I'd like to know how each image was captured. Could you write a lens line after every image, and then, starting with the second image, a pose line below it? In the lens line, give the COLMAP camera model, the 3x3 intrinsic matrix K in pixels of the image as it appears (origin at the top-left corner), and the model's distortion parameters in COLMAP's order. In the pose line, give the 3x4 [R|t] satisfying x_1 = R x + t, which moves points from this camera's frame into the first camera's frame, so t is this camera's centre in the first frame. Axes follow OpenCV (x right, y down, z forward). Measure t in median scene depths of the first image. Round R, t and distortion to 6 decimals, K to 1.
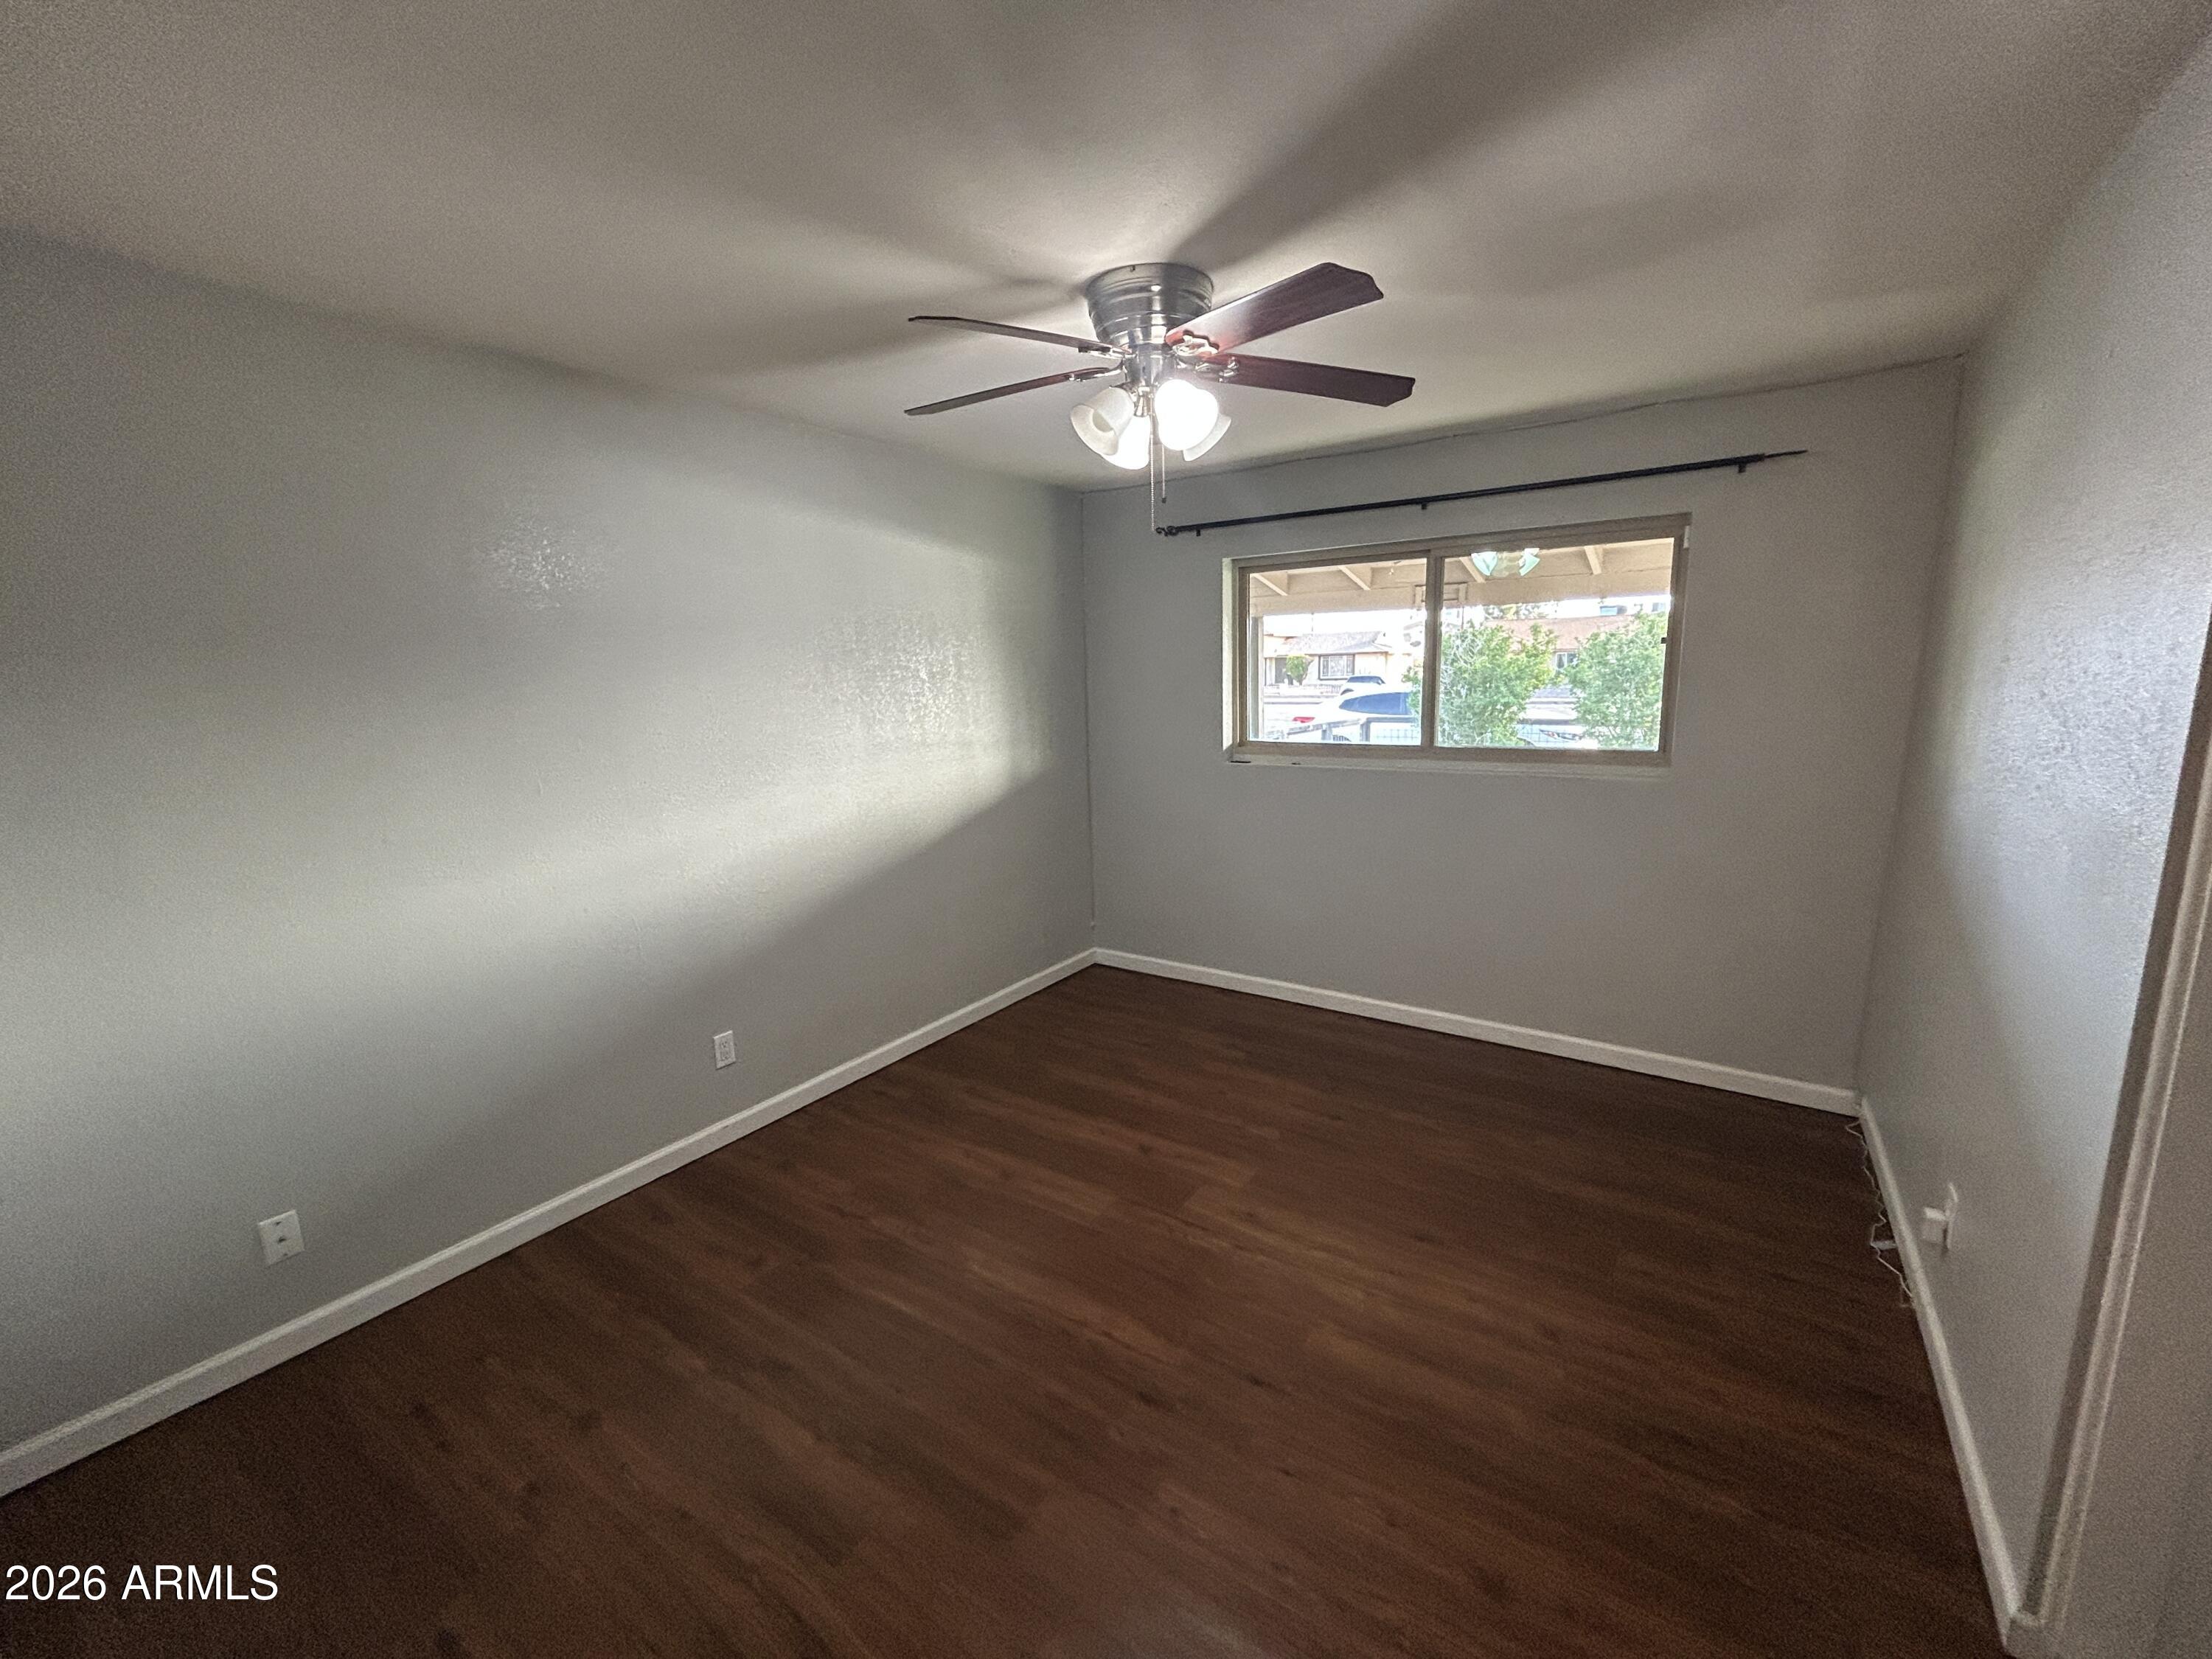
lens RADIAL K [[898.9, 0, 1094.6], [0, 898.9, 828.7], [0, 0, 1]] dist [0.023734, -0.013792]
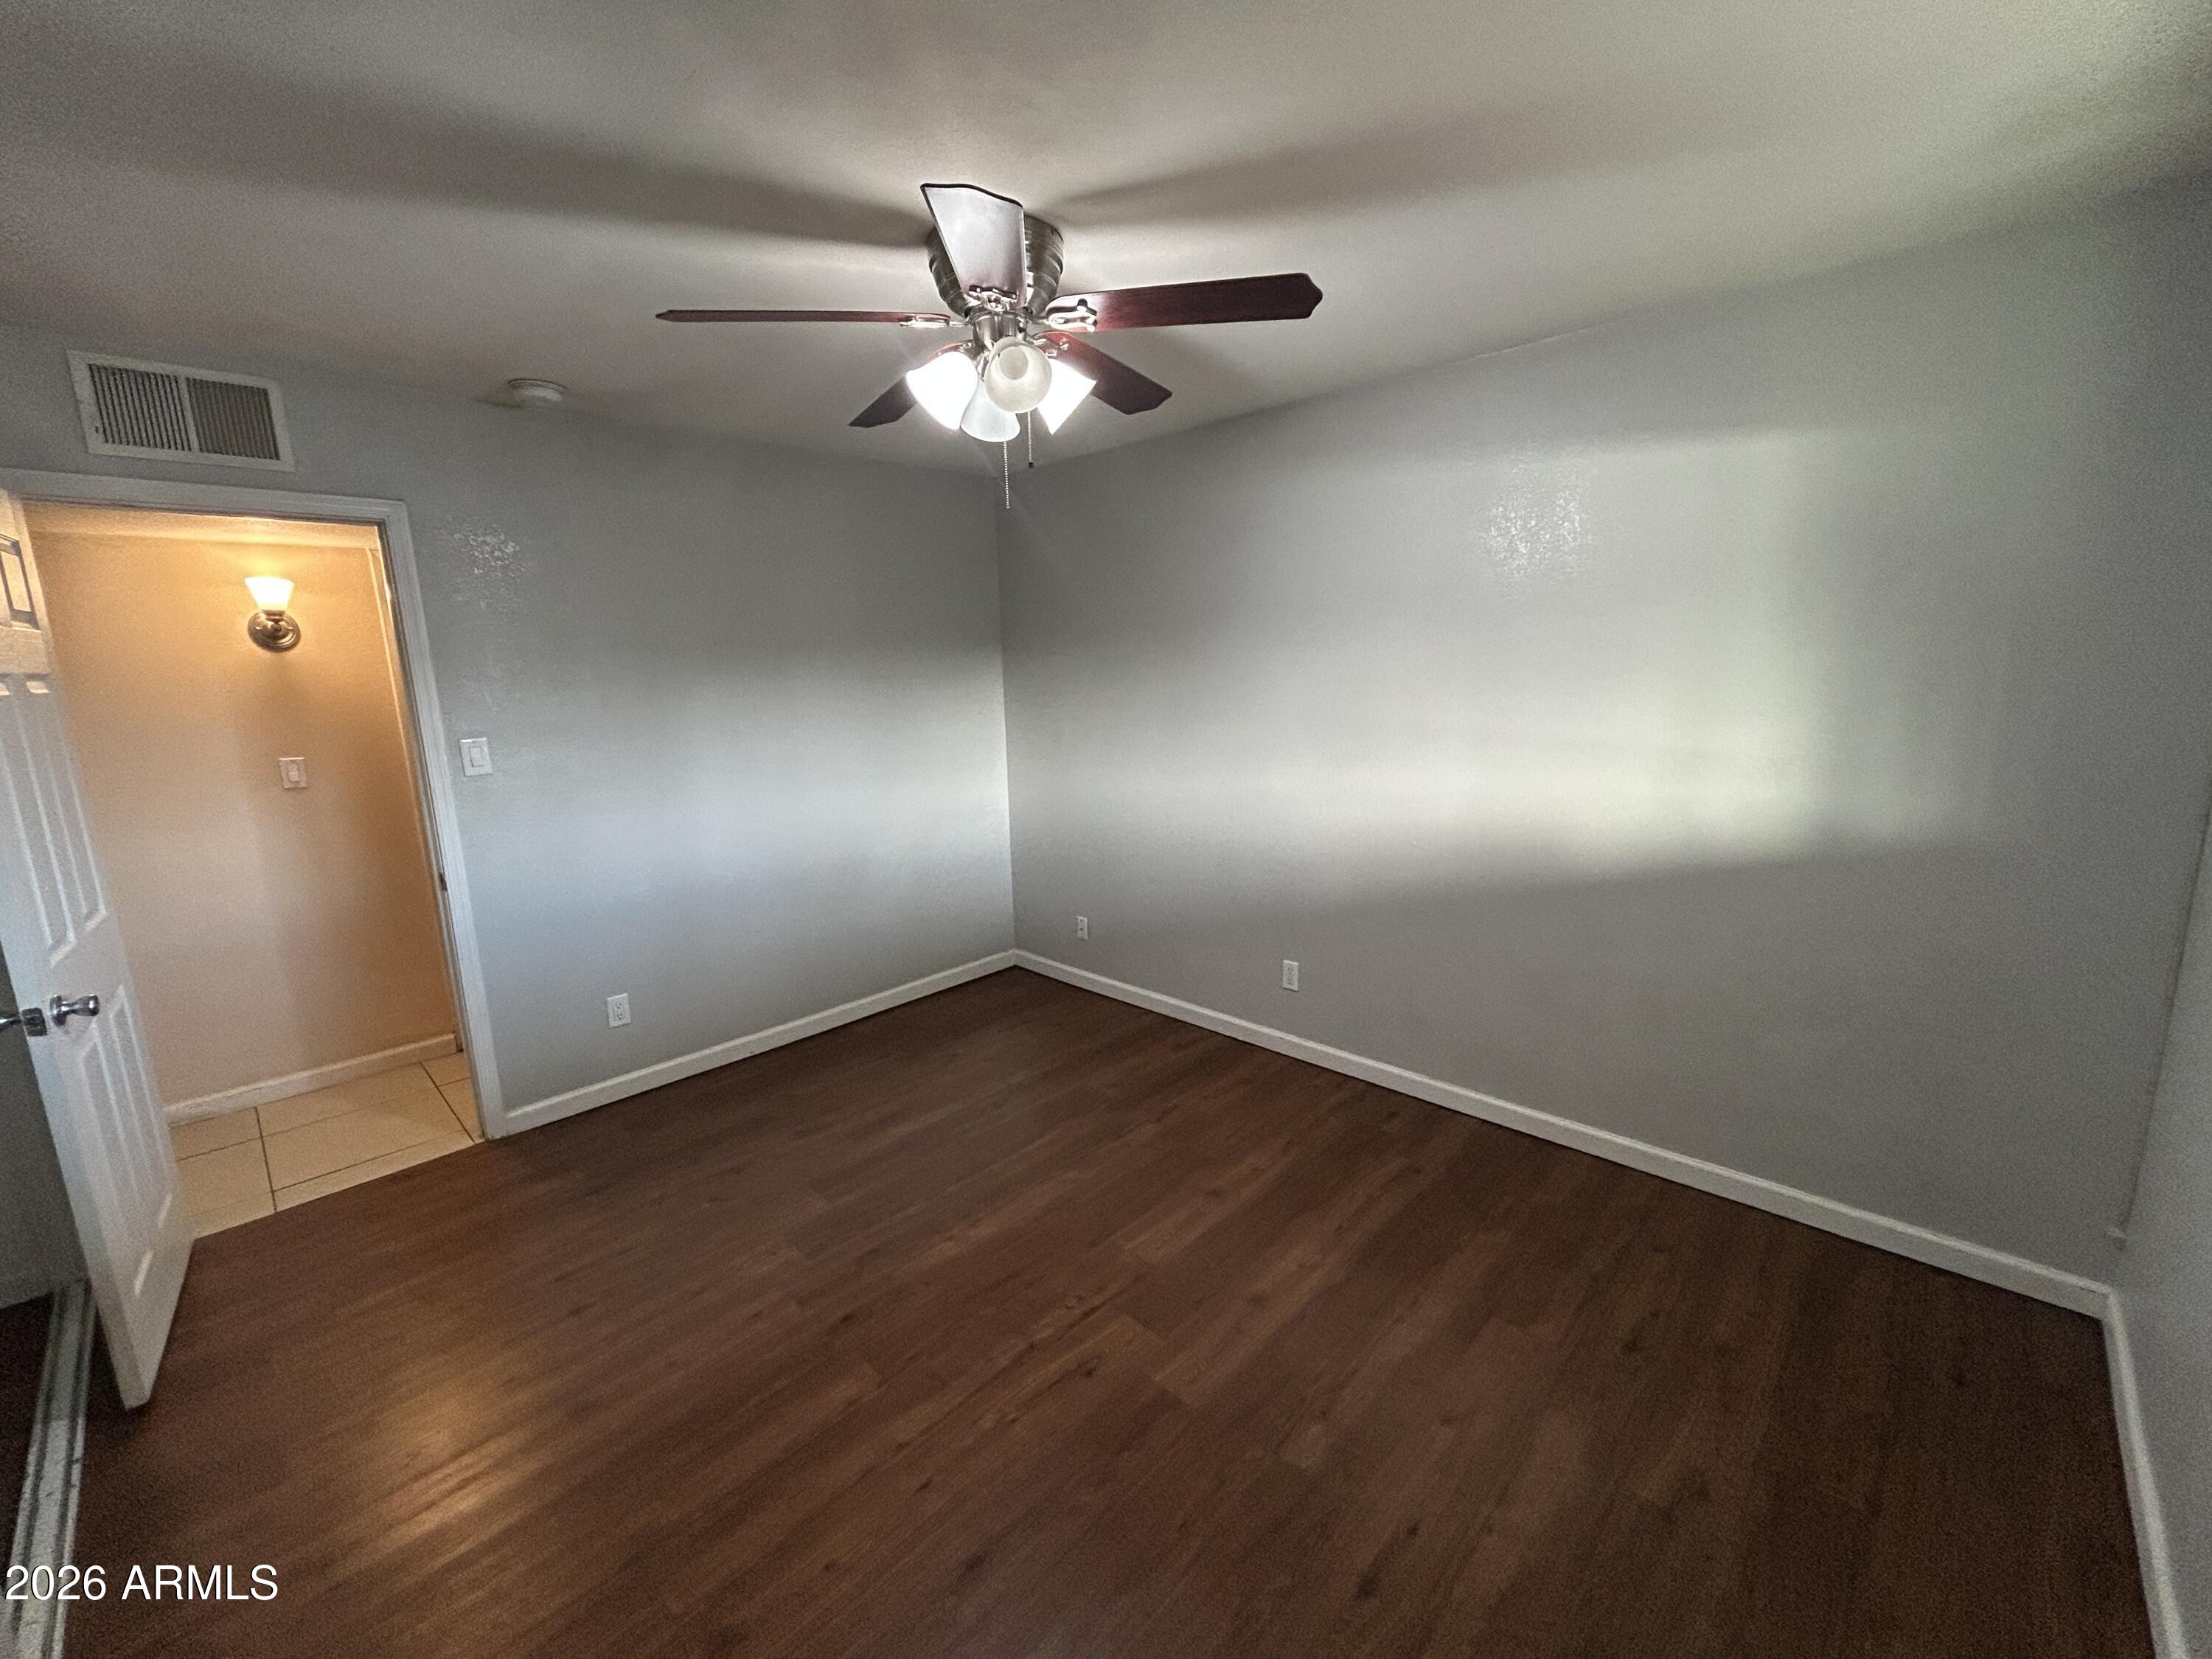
lens RADIAL K [[898.9, 0, 1094.6], [0, 898.9, 828.7], [0, 0, 1]] dist [0.023734, -0.013792]
pose [[-0.166038, 0.207791, -0.963978, 0.767004], [-0.142799, 0.962177, 0.231999, -0.181492], [0.975725, 0.176176, -0.130086, 0.965560]]
